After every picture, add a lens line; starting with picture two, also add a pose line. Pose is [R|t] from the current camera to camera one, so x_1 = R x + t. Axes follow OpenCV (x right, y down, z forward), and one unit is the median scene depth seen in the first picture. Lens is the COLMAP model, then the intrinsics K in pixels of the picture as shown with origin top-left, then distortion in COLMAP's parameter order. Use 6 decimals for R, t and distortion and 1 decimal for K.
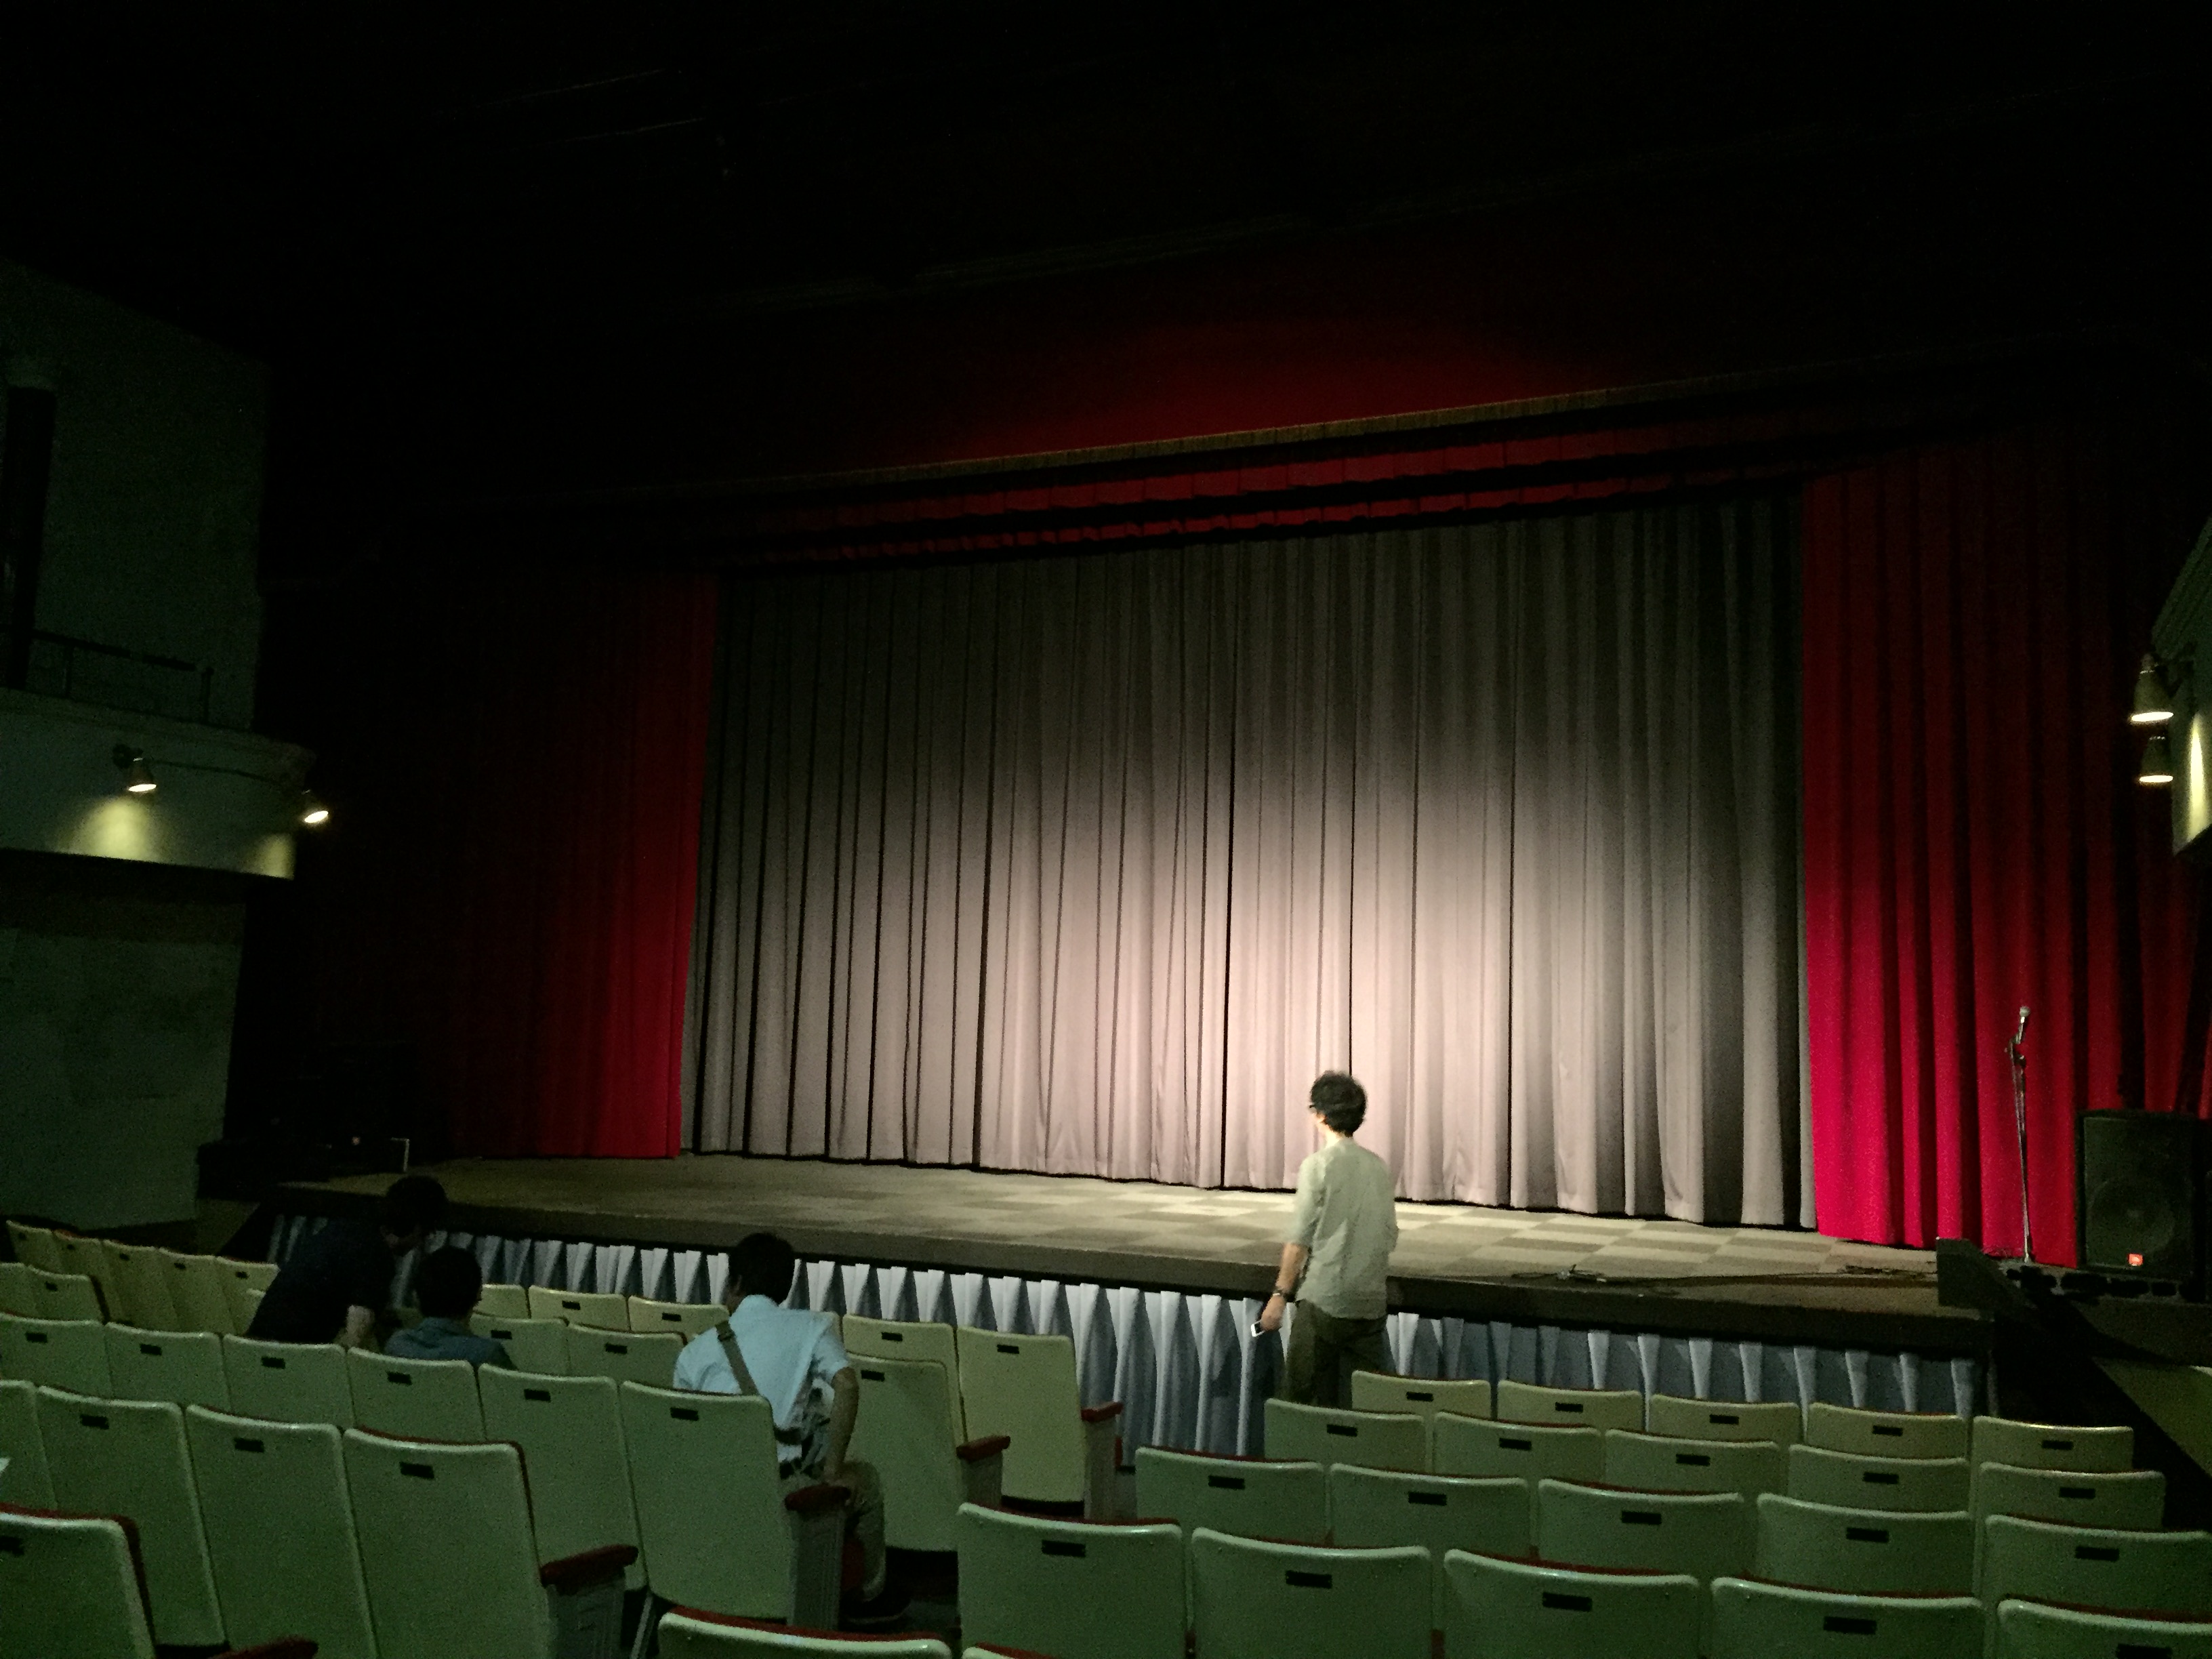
lens RADIAL K [[1867.6, 0, 1095.7], [0, 1867.6, 818.1], [0, 0, 1]] dist [0.062551, -0.059665]
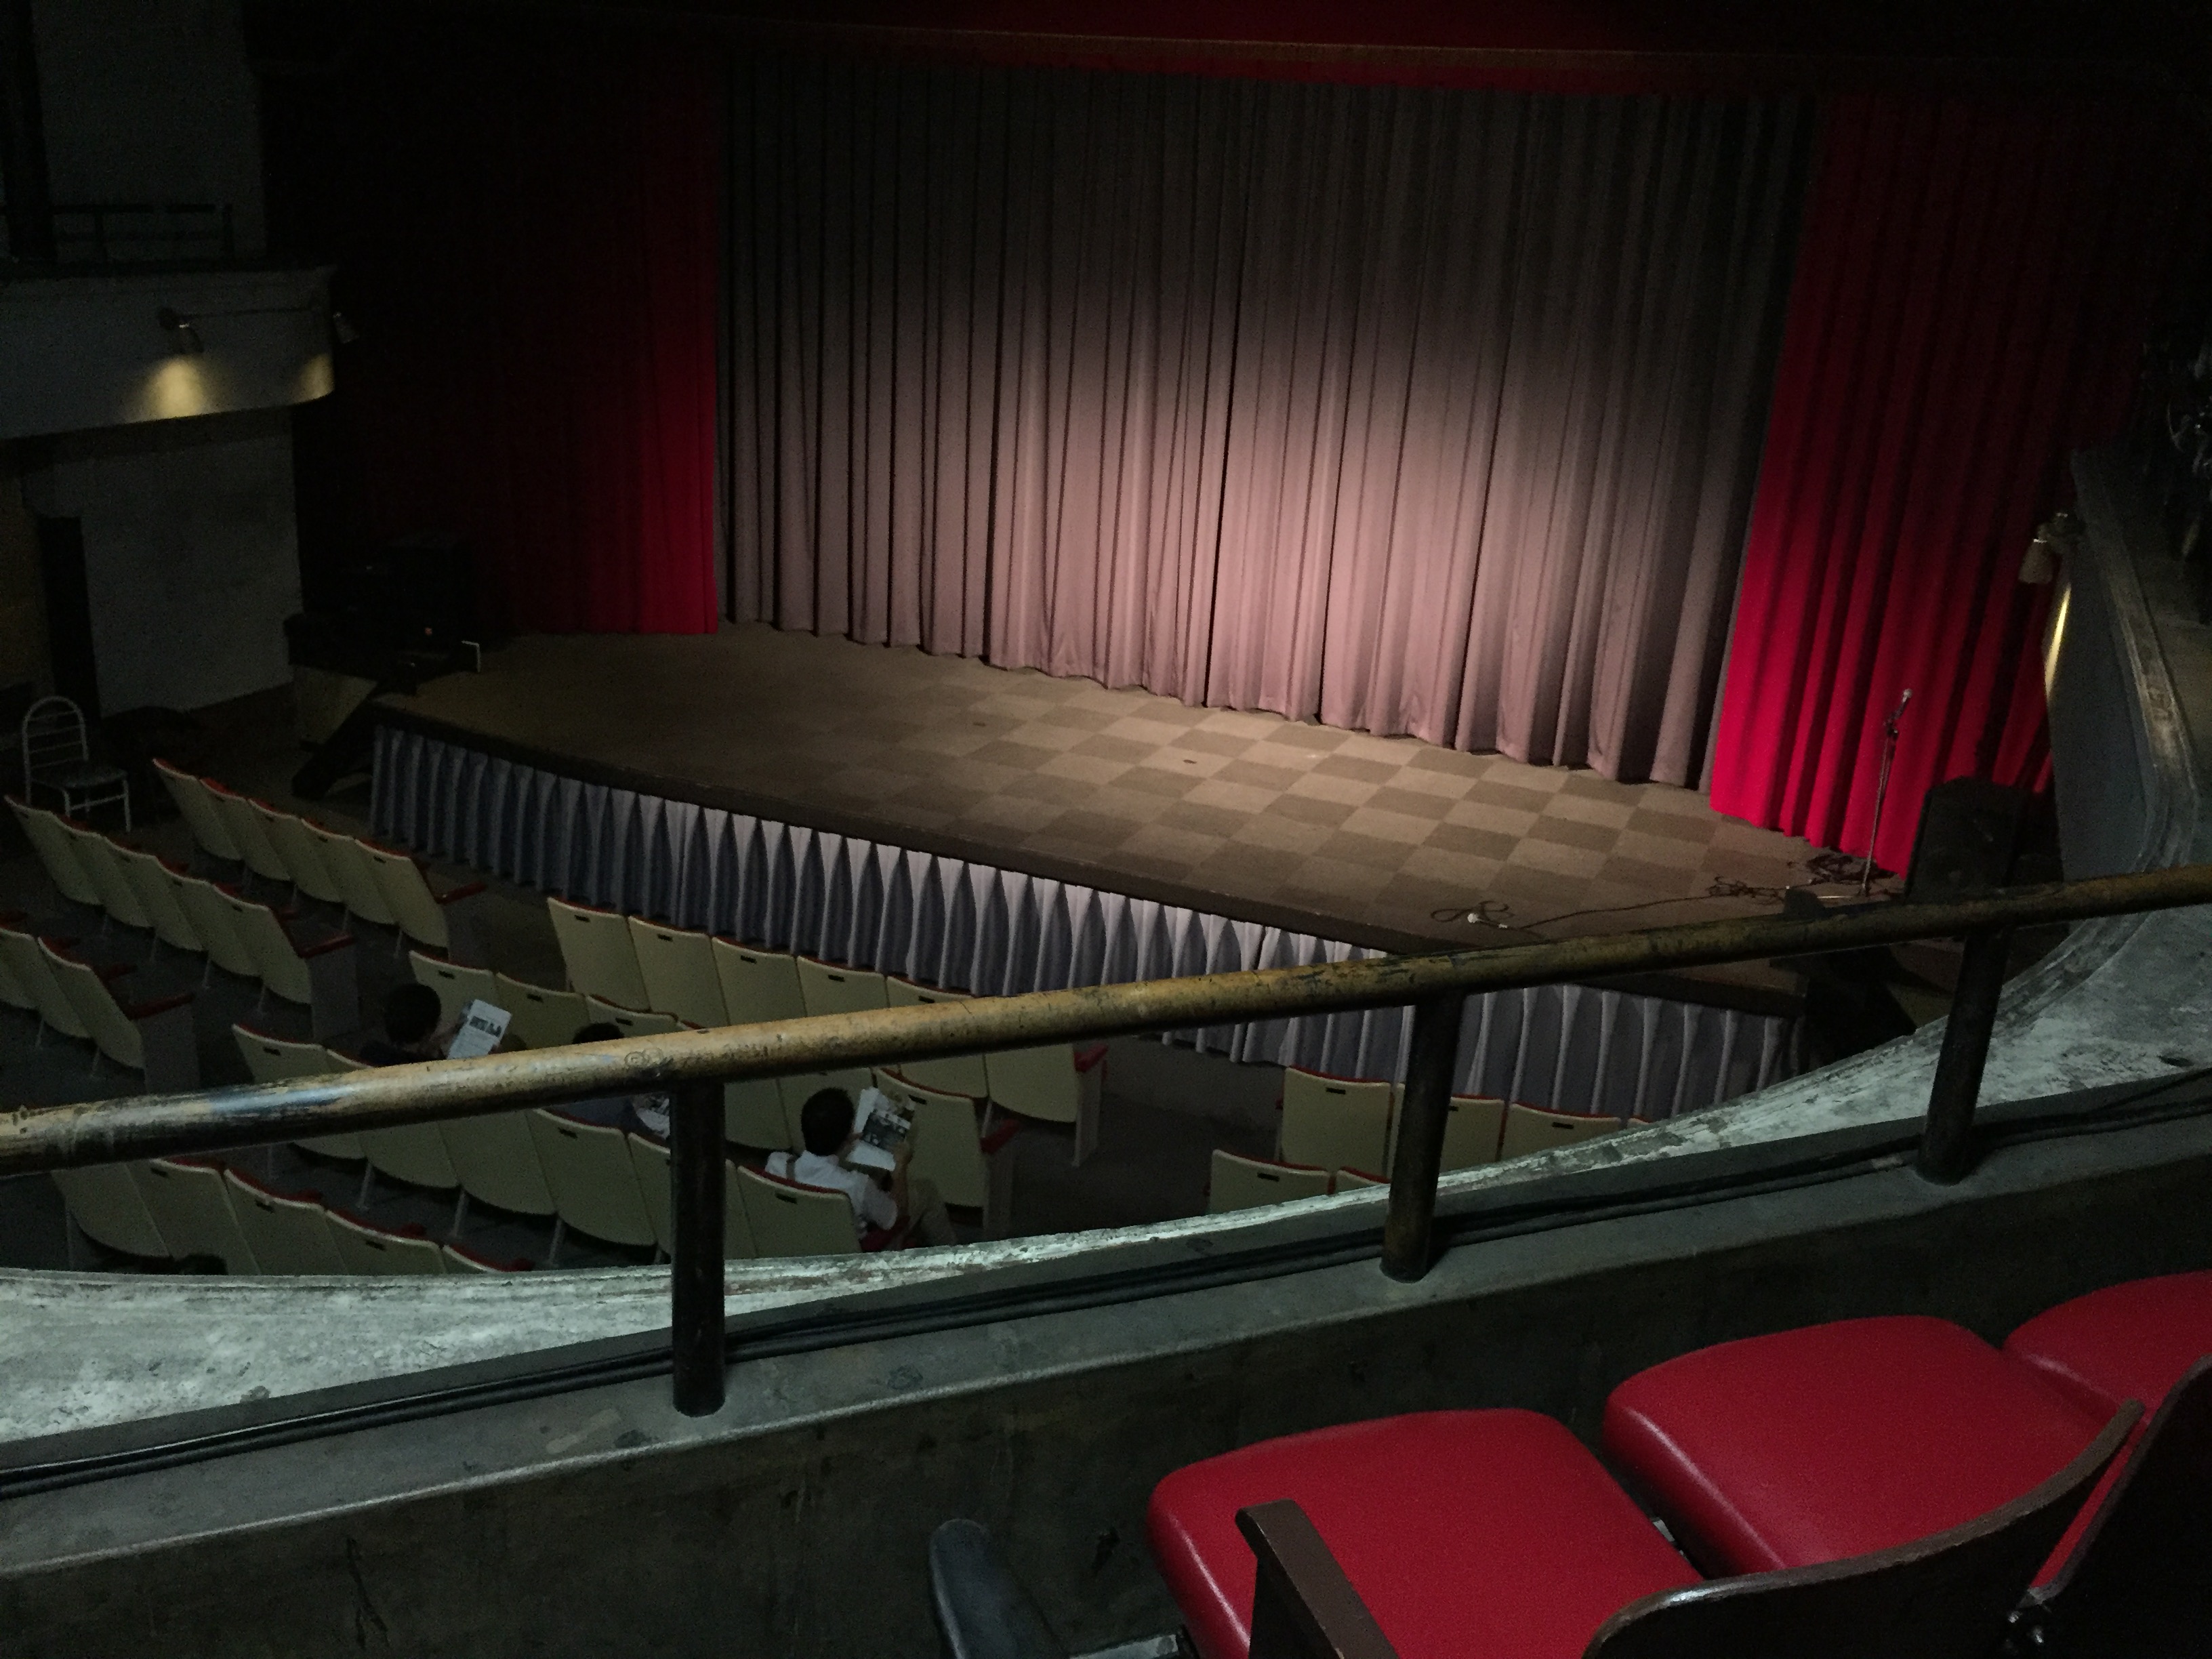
lens RADIAL K [[1867.6, 0, 1095.2], [0, 1867.6, 819.2], [0, 0, 1]] dist [0.062551, -0.059665]
pose [[0.999576, 0.028145, 0.007455, -0.005151], [-0.028629, 0.903557, 0.427510, -0.233062], [0.005297, -0.427542, 0.903980, -0.051786]]
